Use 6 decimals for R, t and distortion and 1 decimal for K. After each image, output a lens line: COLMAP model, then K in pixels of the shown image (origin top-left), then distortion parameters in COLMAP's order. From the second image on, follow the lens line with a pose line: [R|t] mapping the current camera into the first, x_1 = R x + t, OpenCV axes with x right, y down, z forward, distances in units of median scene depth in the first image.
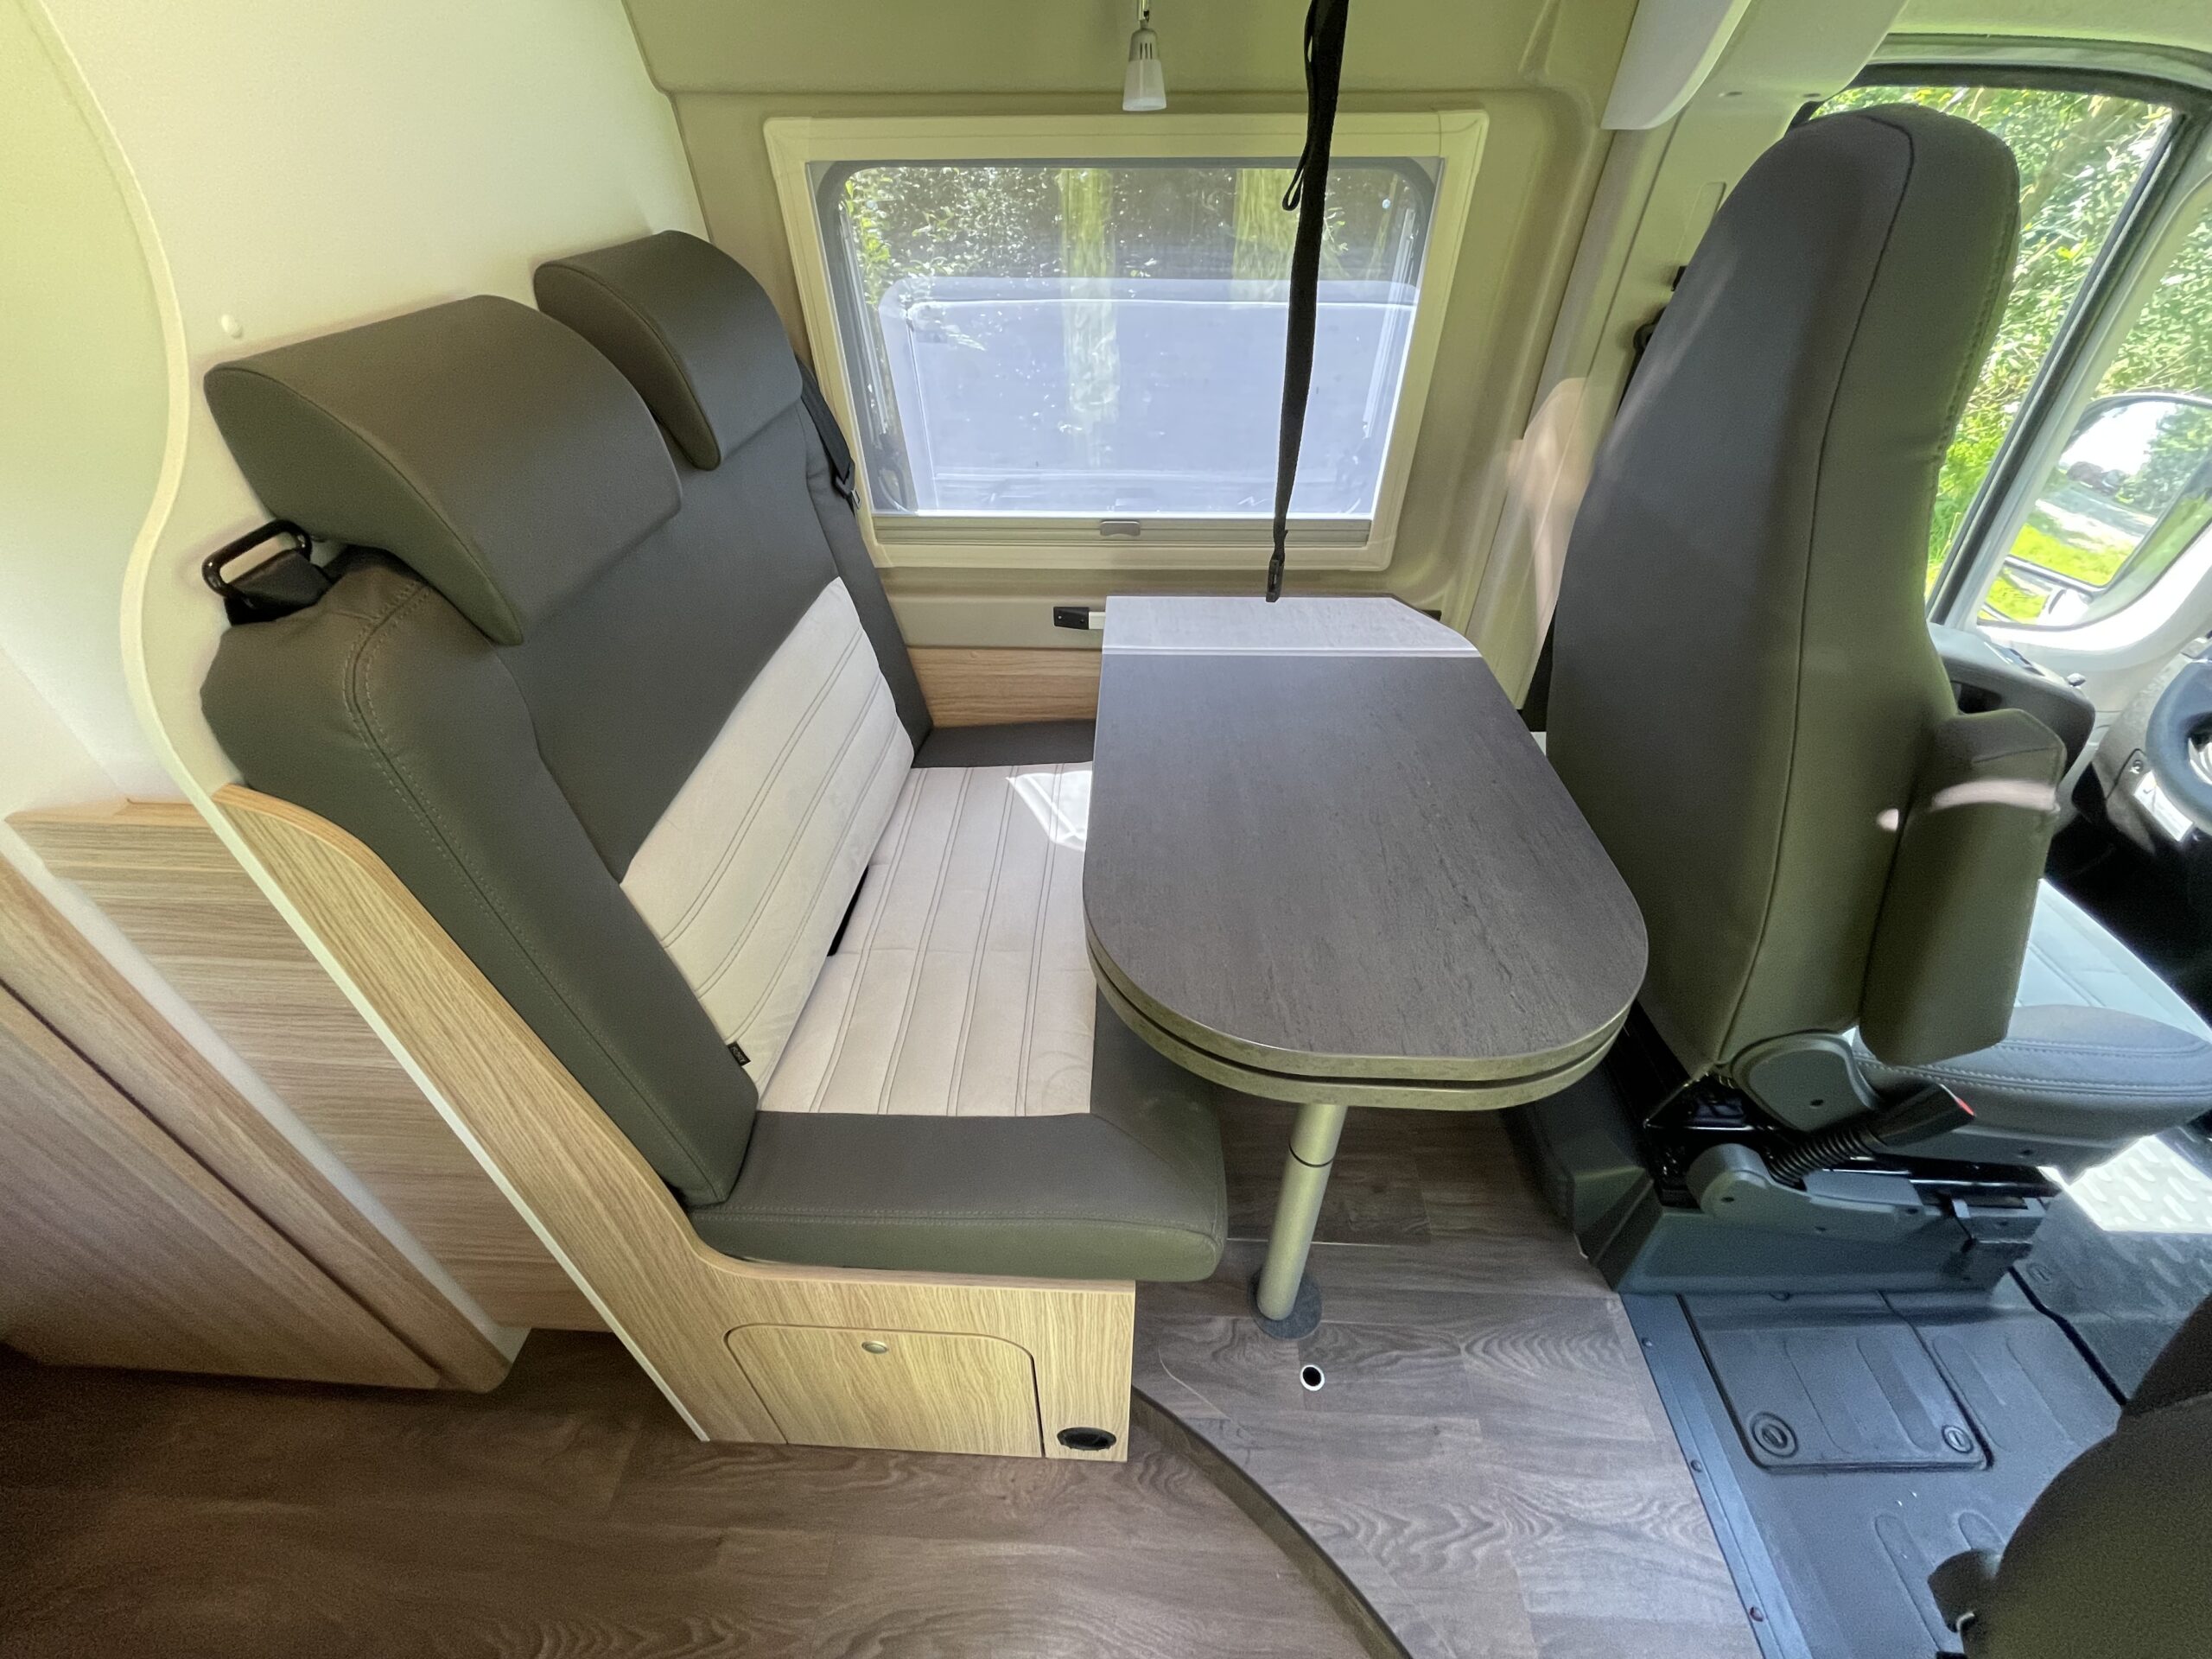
lens RADIAL K [[897.7, 0, 1114.6], [0, 897.7, 841.1], [0, 0, 1]] dist [0.000621, -0.000286]
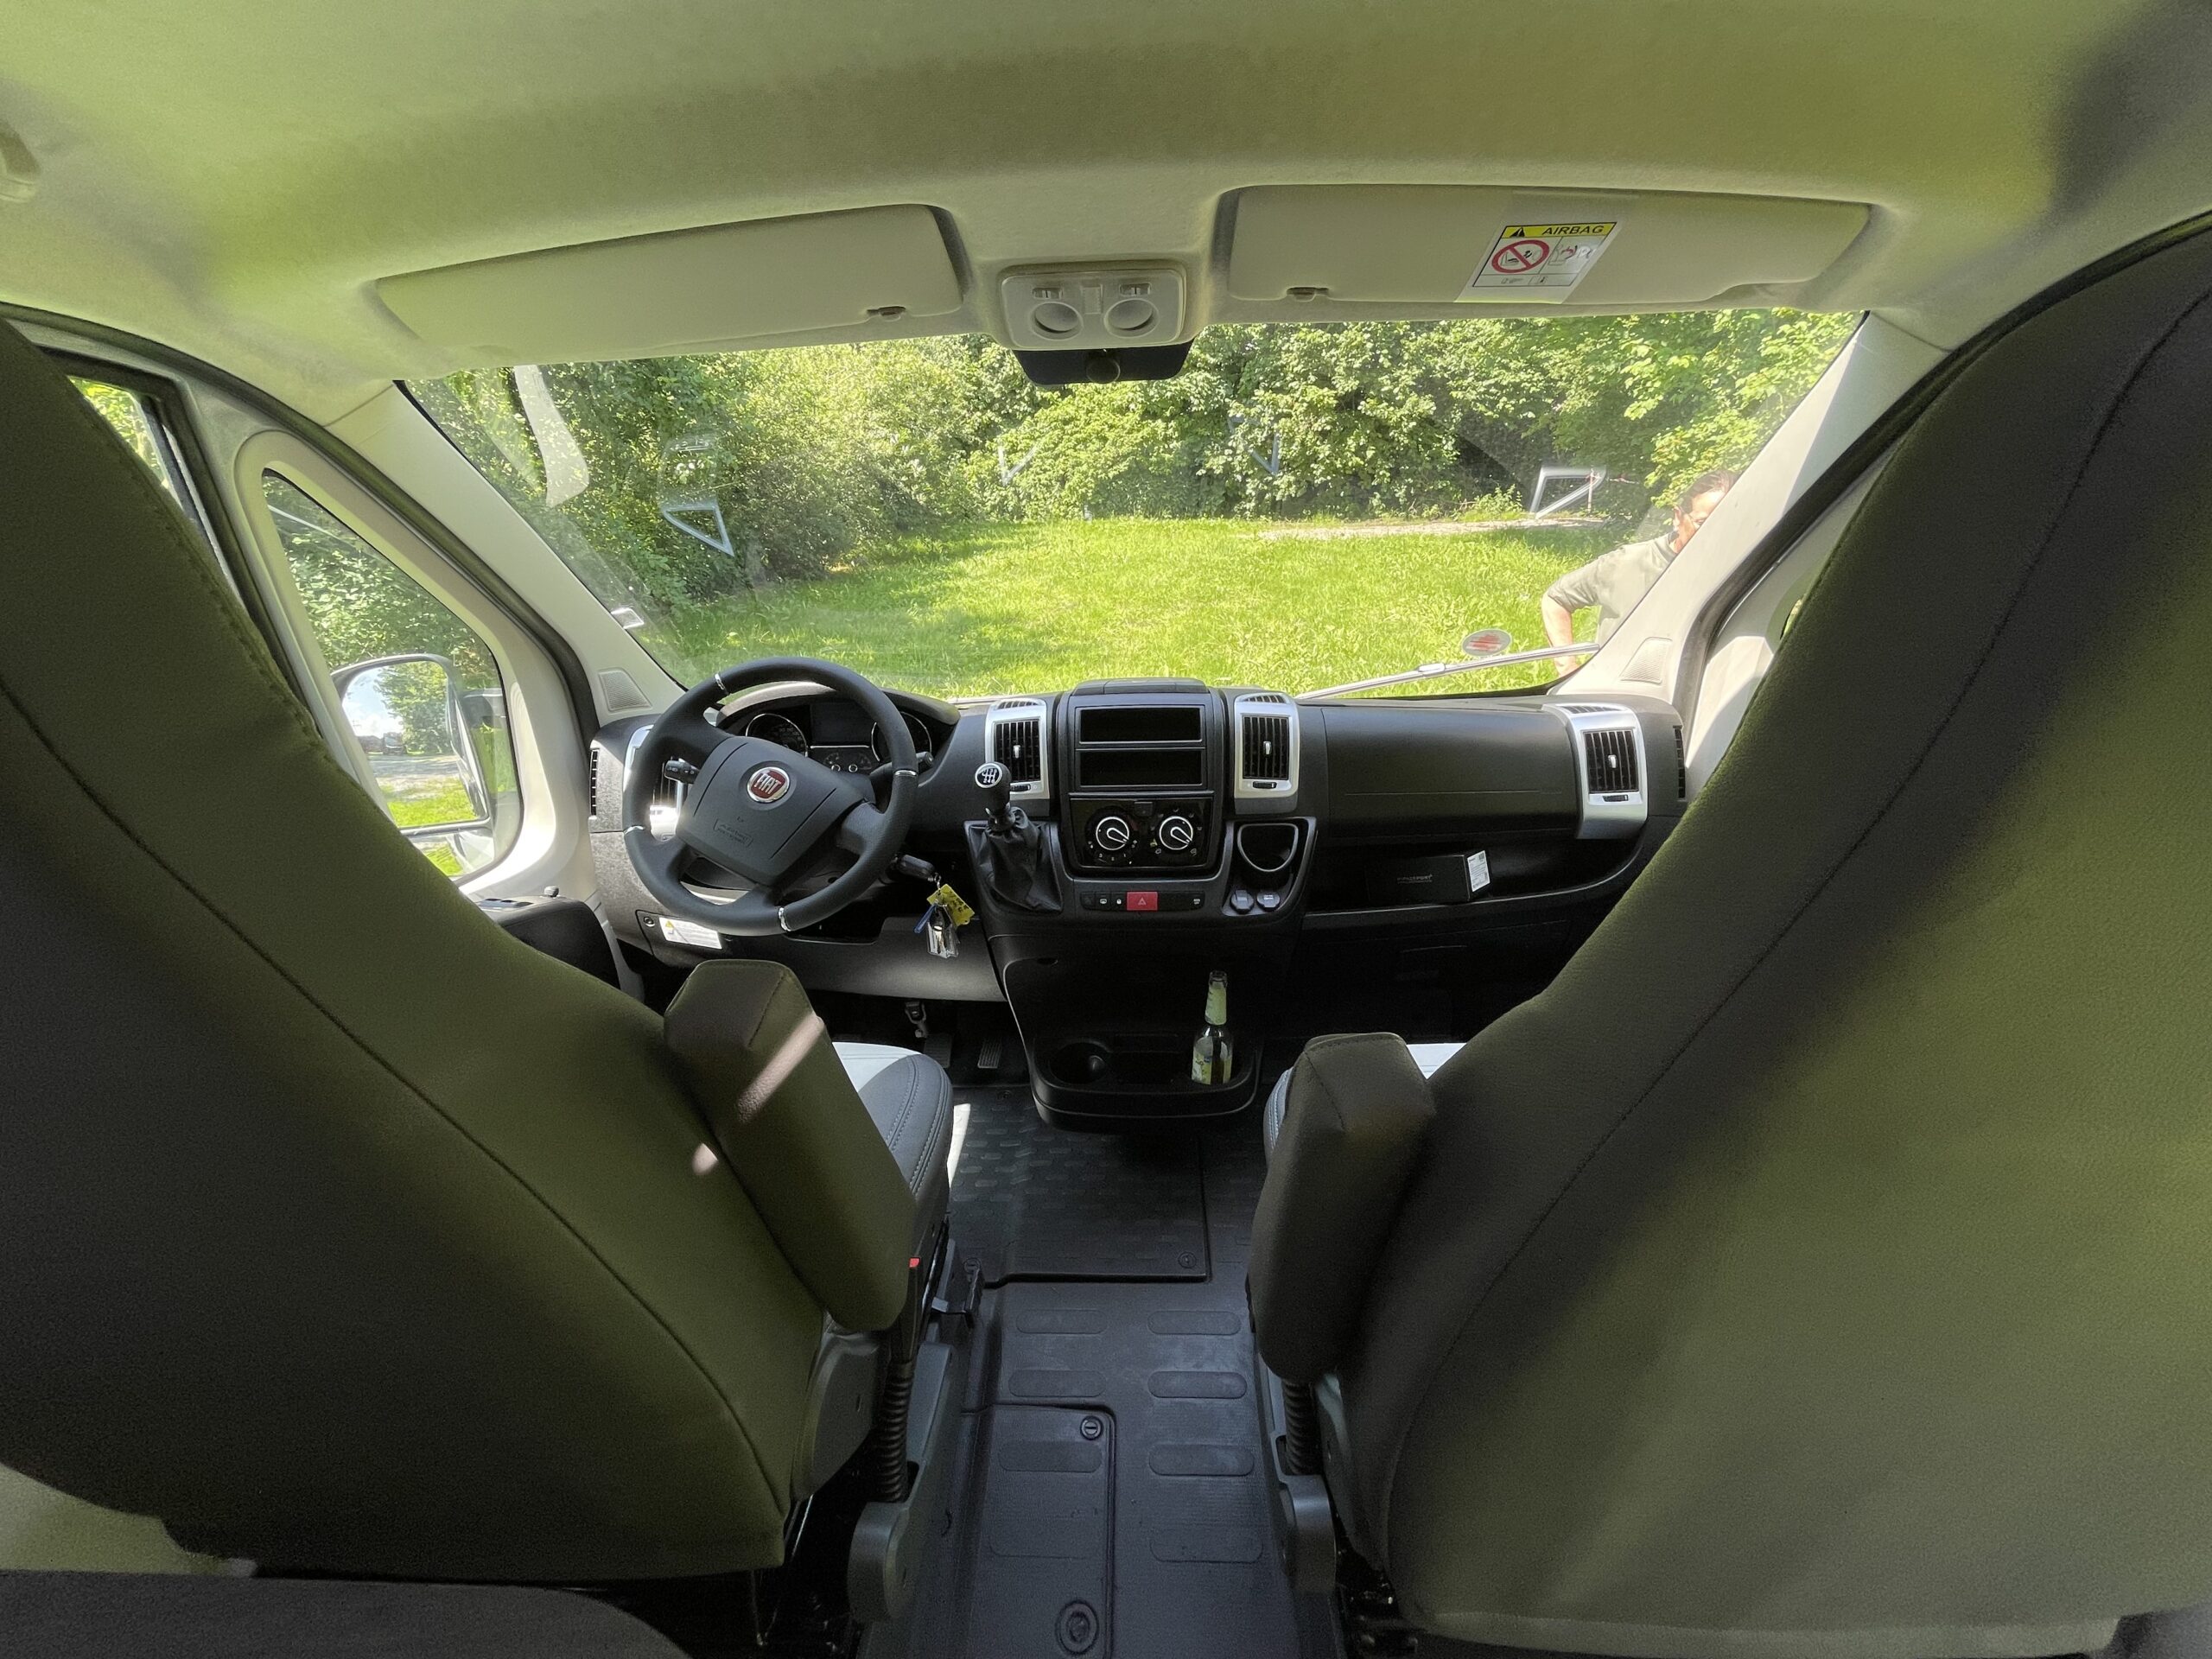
lens RADIAL K [[897.7, 0, 1100.4], [0, 897.7, 829.3], [0, 0, 1]] dist [0.000621, -0.000286]
pose [[0.019955, -0.372950, 0.927637, 0.160990], [0.652600, 0.707768, 0.270514, -0.098994], [-0.757440, 0.599978, 0.257510, 0.220653]]
